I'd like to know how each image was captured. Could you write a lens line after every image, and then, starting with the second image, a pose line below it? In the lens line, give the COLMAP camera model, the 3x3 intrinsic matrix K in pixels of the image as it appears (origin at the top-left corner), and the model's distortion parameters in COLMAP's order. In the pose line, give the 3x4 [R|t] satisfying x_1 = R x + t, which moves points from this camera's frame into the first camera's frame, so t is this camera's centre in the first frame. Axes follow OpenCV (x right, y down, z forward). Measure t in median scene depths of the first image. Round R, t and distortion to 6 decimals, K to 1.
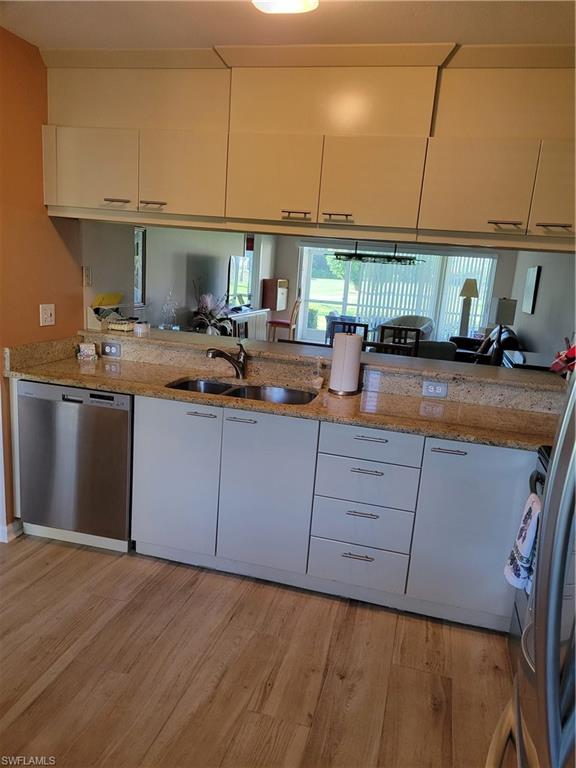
lens RADIAL K [[584.1, 0, 288.0], [0, 584.1, 384.0], [0, 0, 1]] dist [0.009724, 0.002779]
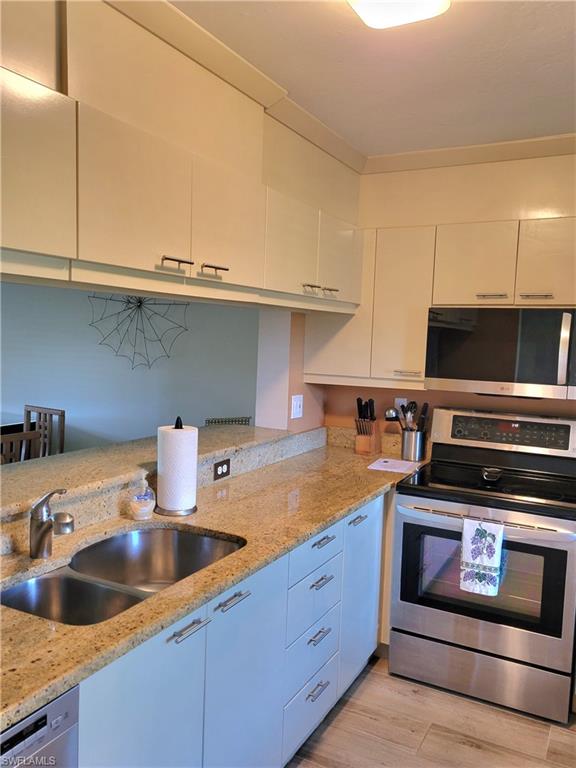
lens RADIAL K [[608.5, 0, 288.0], [0, 608.5, 384.0], [0, 0, 1]] dist [0.007168, 0.001560]
pose [[0.245353, -0.142222, 0.958945, -0.622329], [0.190520, 0.976963, 0.096149, -0.201368], [-0.950528, 0.159108, 0.266797, 0.724601]]
